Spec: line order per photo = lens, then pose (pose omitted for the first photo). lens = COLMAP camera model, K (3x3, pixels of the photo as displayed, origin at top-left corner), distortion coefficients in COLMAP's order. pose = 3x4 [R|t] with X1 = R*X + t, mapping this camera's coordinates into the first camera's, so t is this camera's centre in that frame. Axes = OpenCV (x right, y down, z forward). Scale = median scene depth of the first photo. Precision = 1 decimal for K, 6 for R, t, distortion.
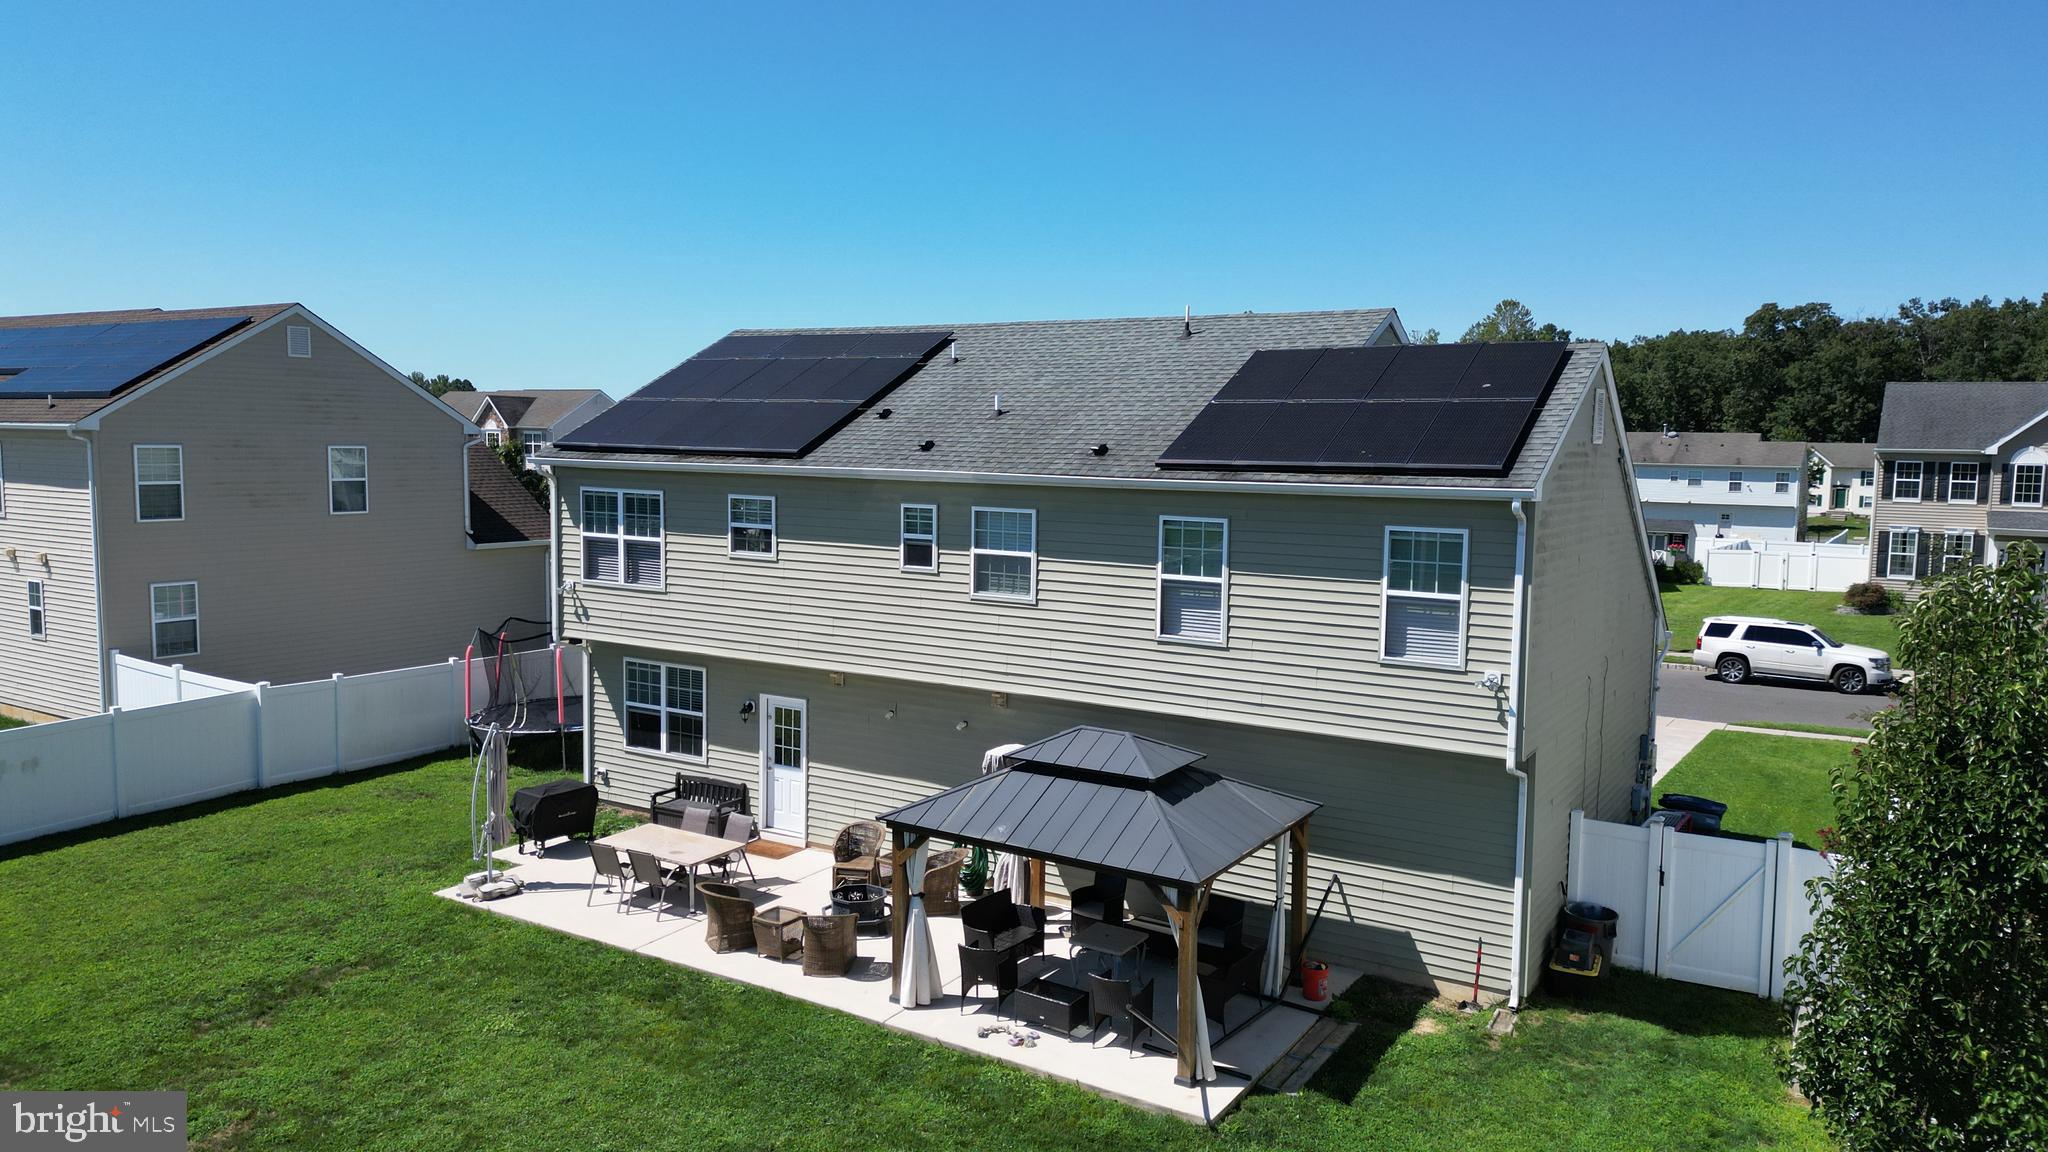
lens RADIAL K [[1433.9, 0, 1024.9], [0, 1433.9, 573.3], [0, 0, 1]] dist [0.069750, -0.072954]
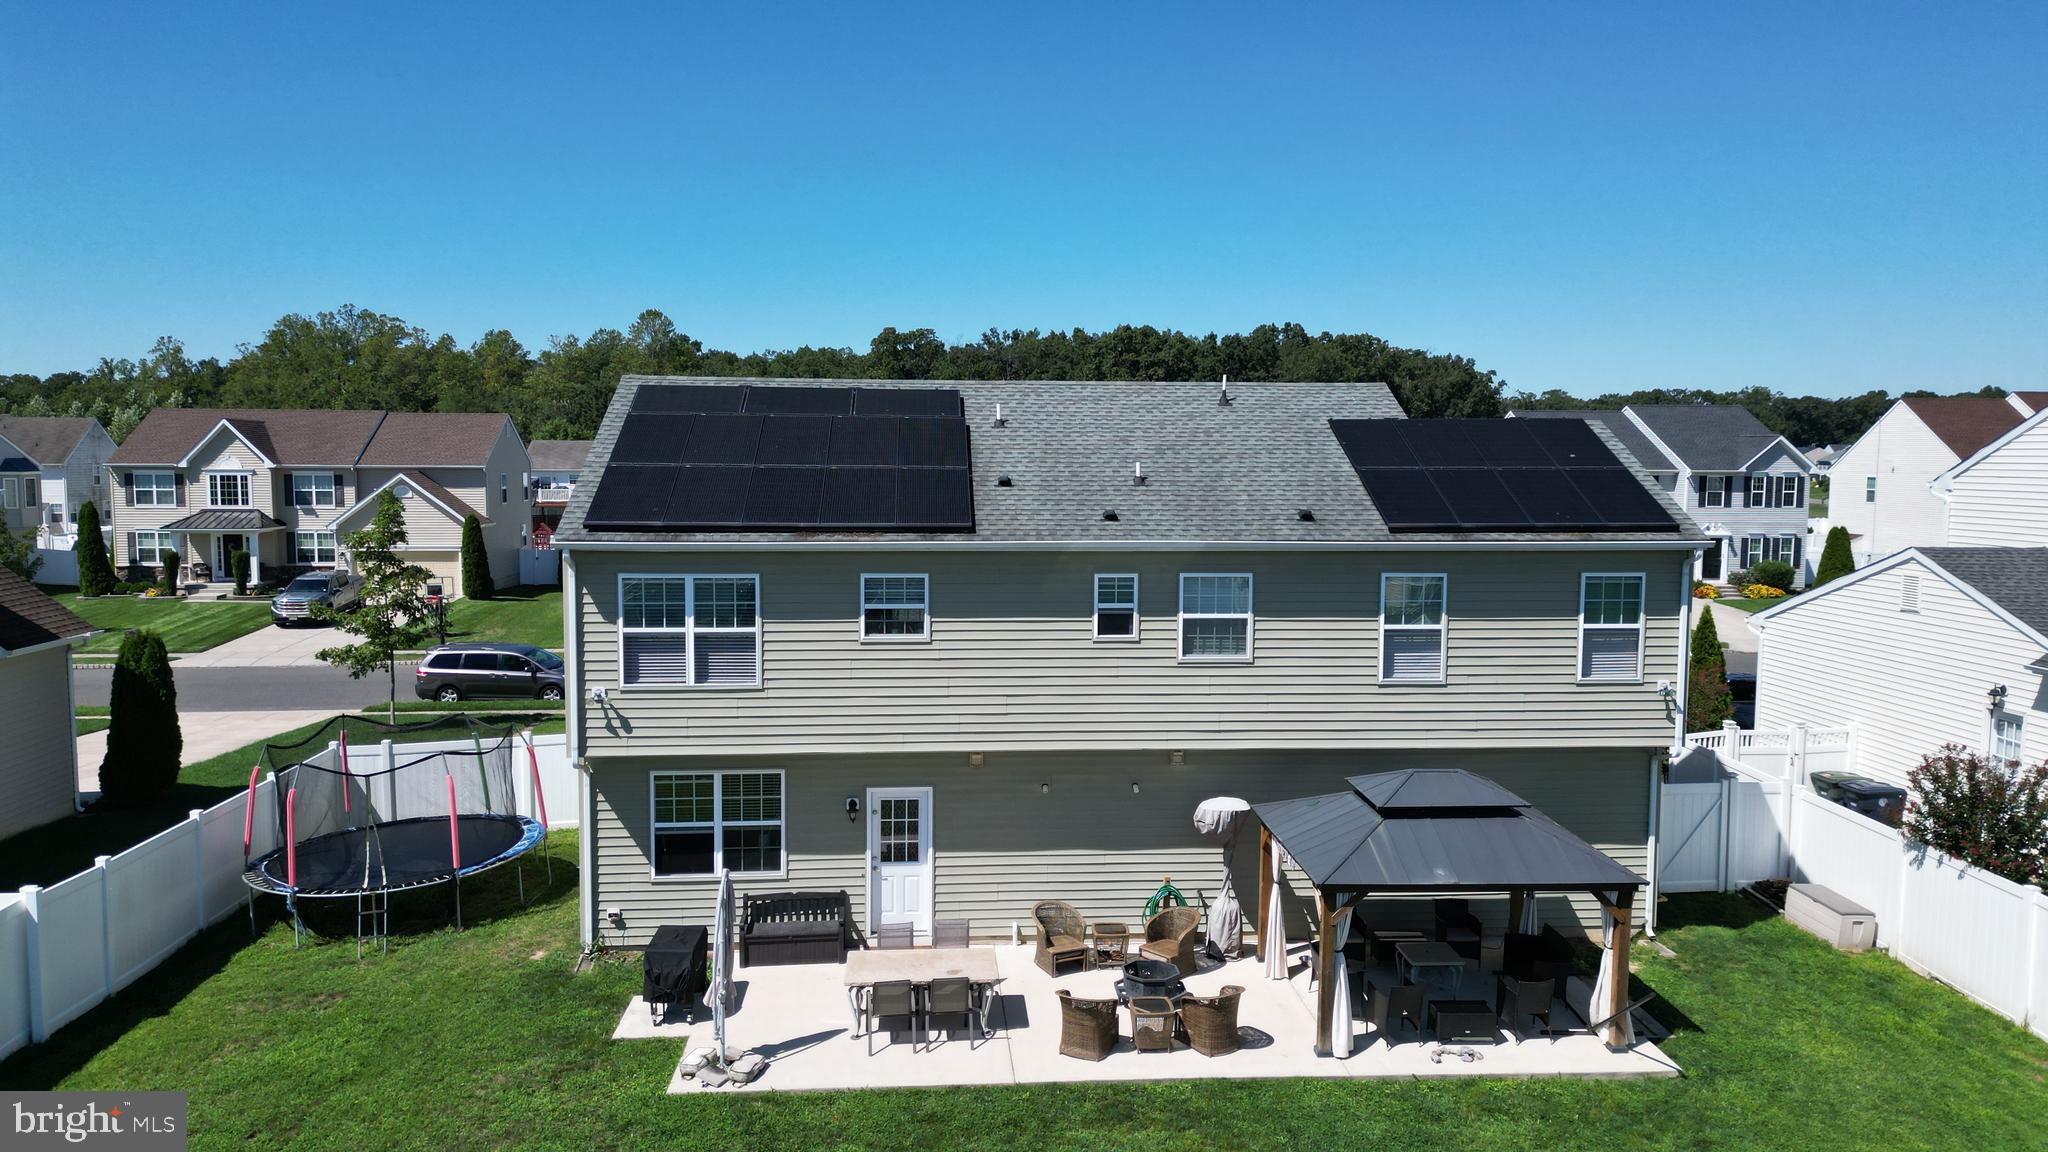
lens RADIAL K [[1433.9, 0, 1028.9], [0, 1433.9, 571.6], [0, 0, 1]] dist [0.069750, -0.072954]
pose [[0.803935, -0.063345, 0.591333, -0.731494], [0.064308, 0.997741, 0.019452, -0.074783], [-0.591229, 0.022389, 0.806193, 0.231401]]
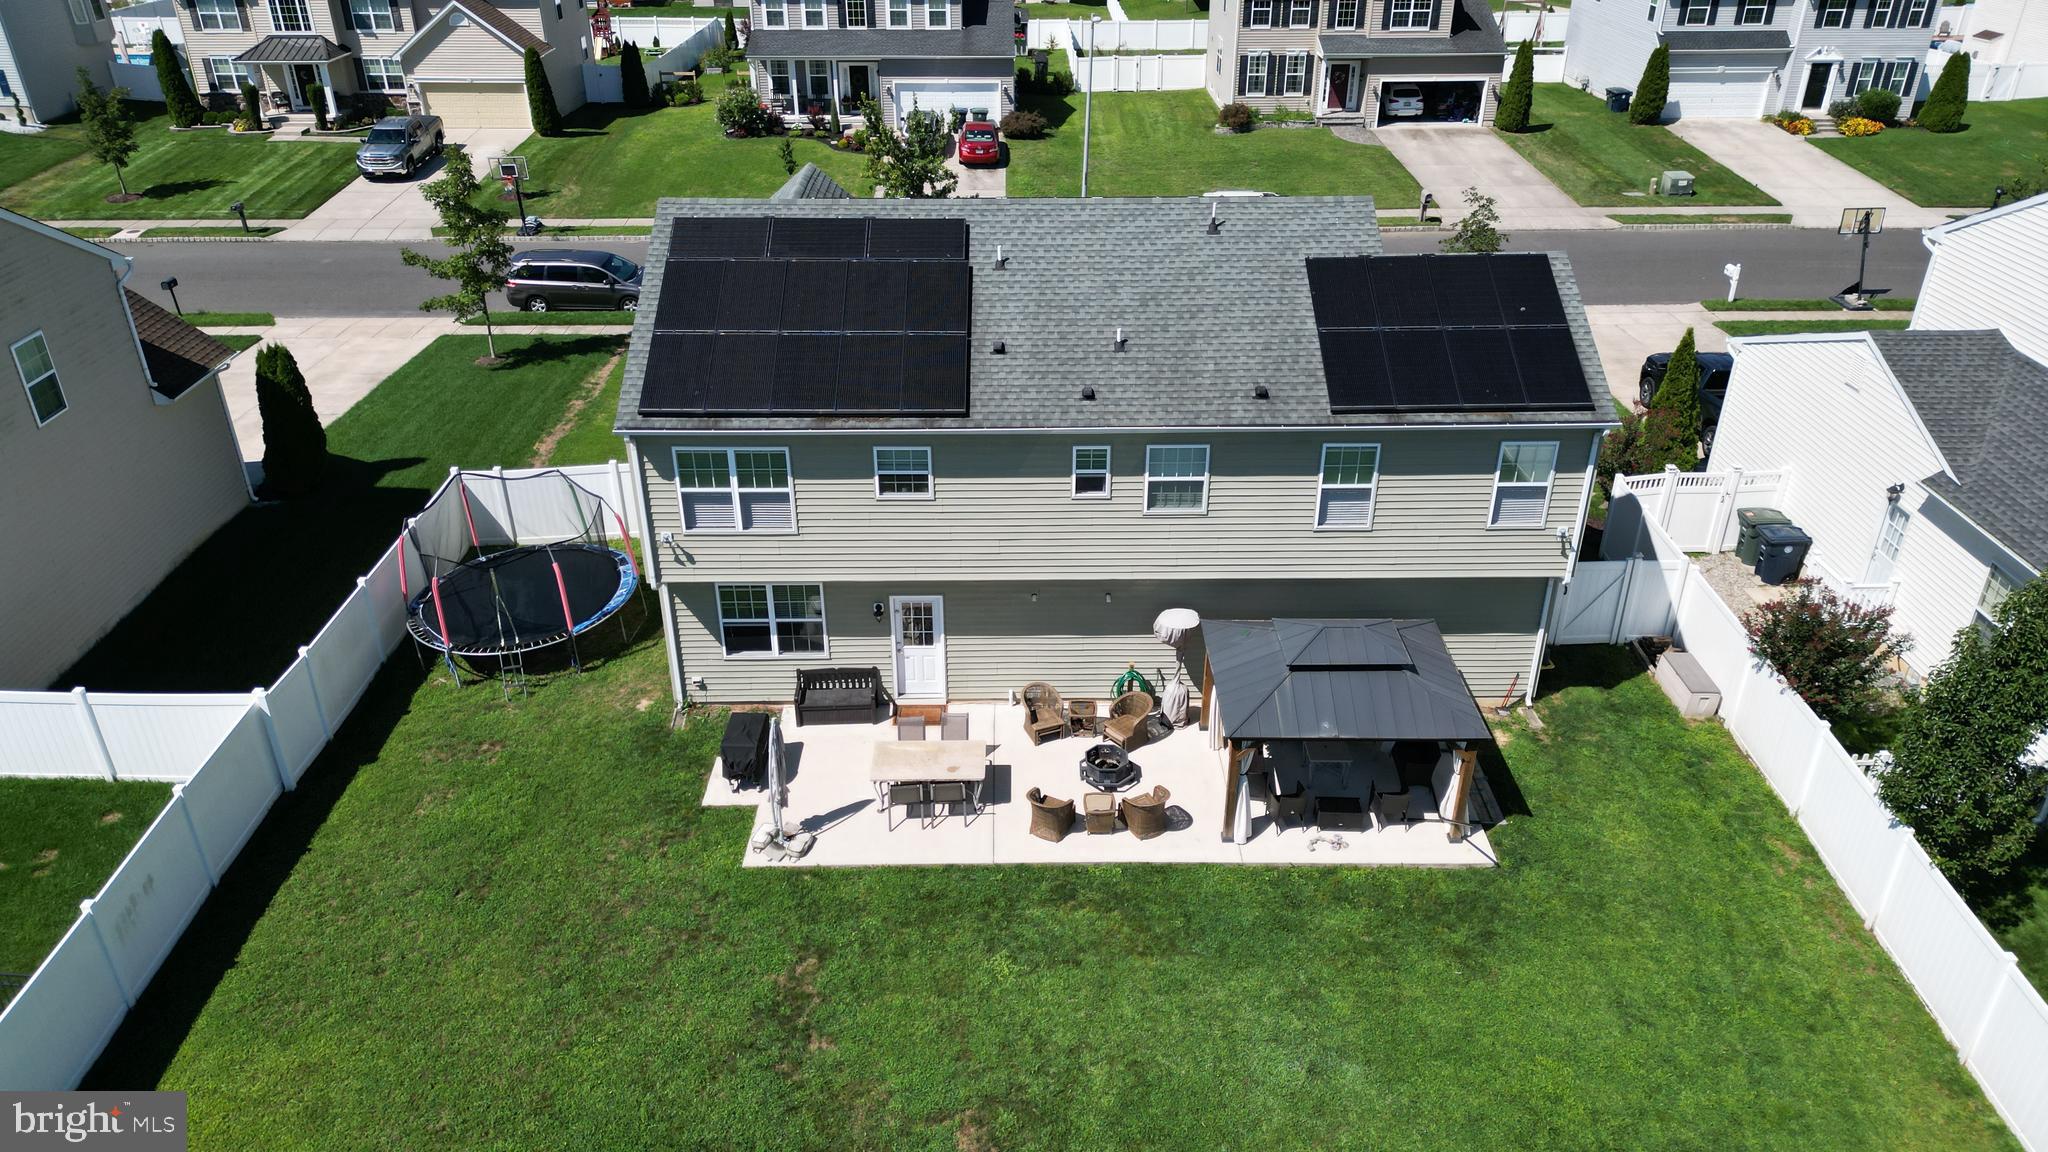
lens RADIAL K [[1433.9, 0, 1028.9], [0, 1433.9, 574.9], [0, 0, 1]] dist [0.069750, -0.072954]
pose [[0.840309, -0.276175, 0.466486, -0.706463], [0.066276, 0.906385, 0.417221, -0.452615], [-0.538042, -0.319678, 0.779947, 0.083051]]
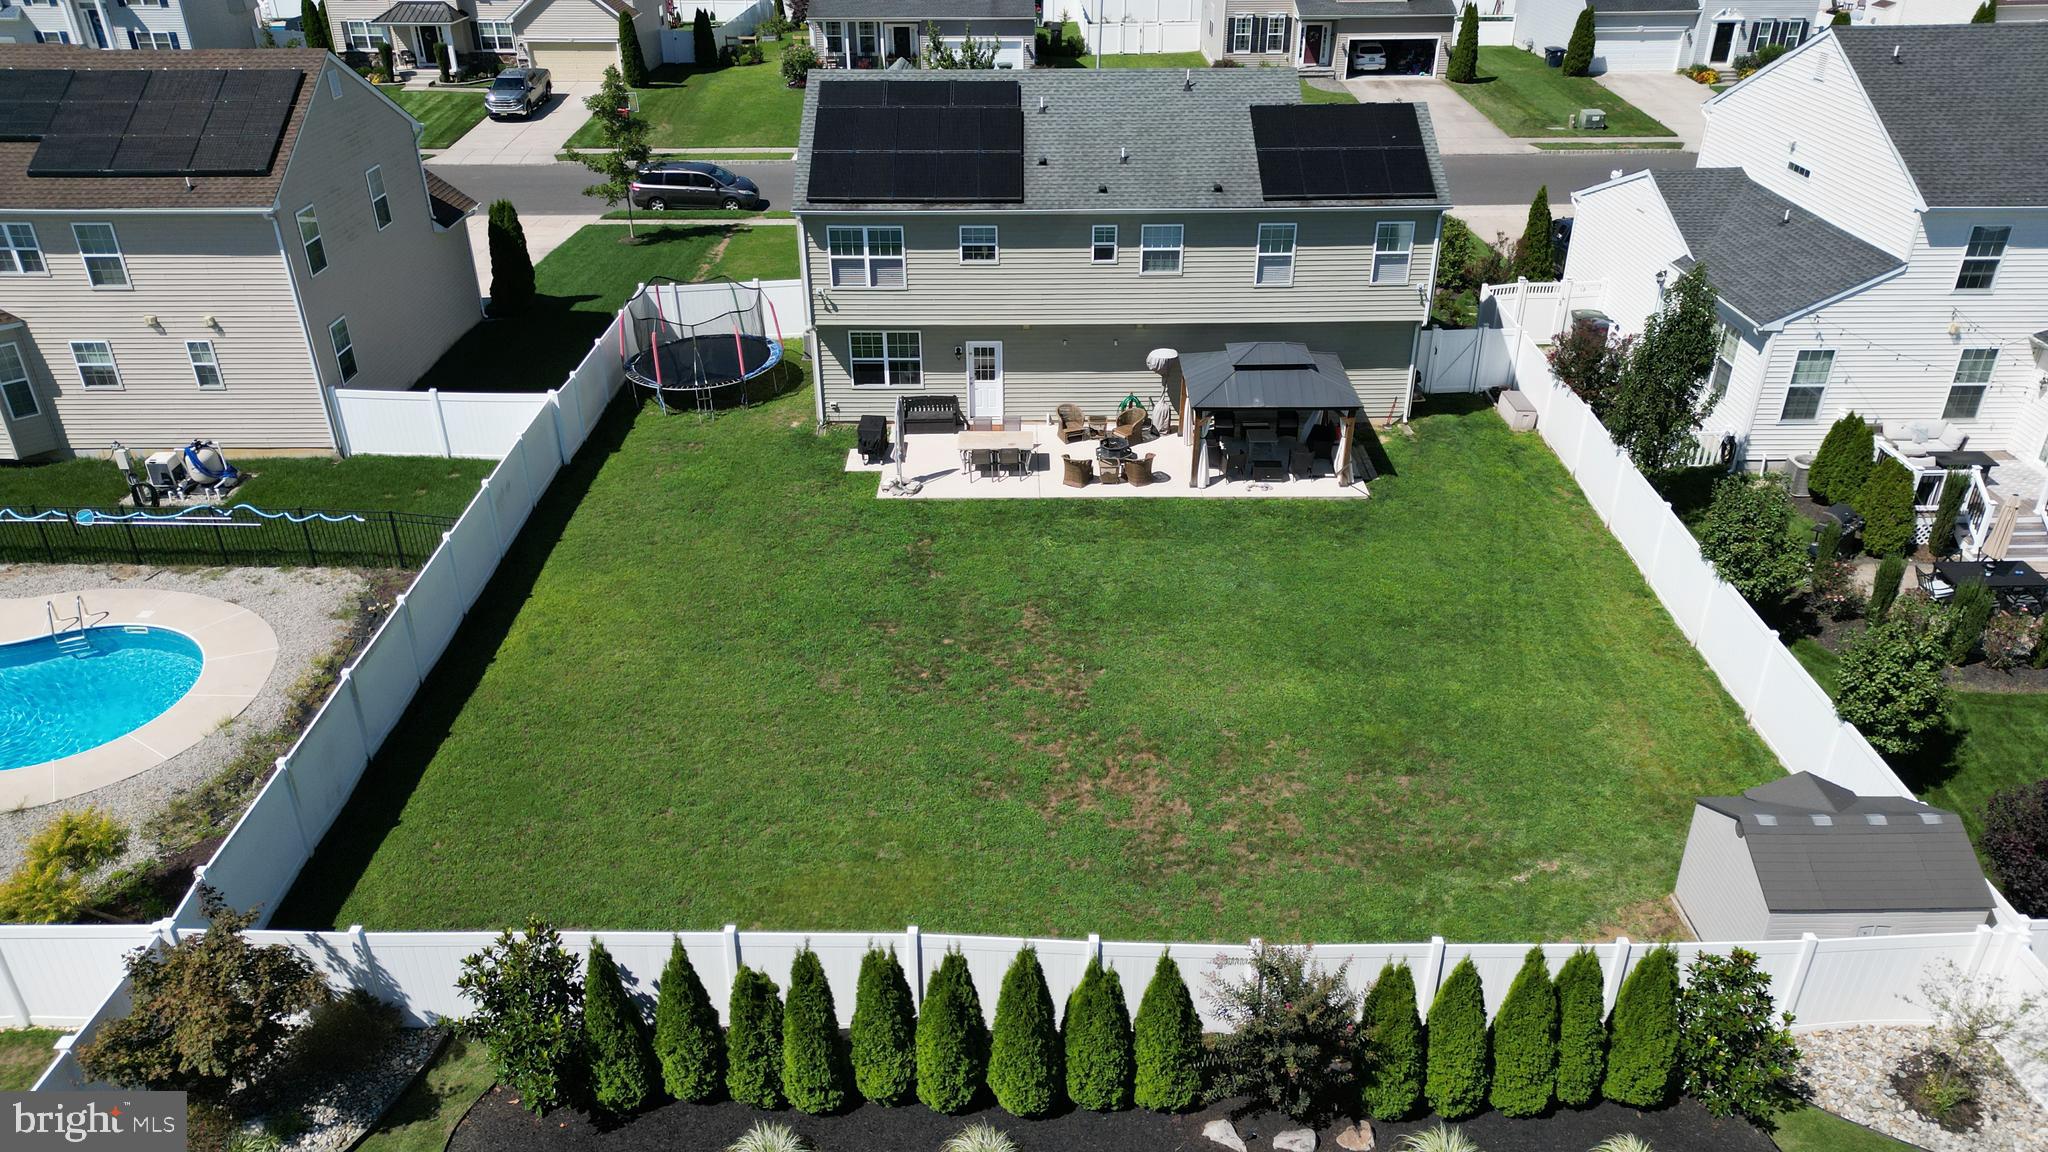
lens RADIAL K [[1433.9, 0, 1028.4], [0, 1433.9, 582.8], [0, 0, 1]] dist [0.069750, -0.072954]
pose [[0.842473, -0.277494, 0.461775, -1.111771], [0.068111, 0.905126, 0.419653, -0.405729], [-0.534416, -0.322094, 0.781444, -0.479493]]
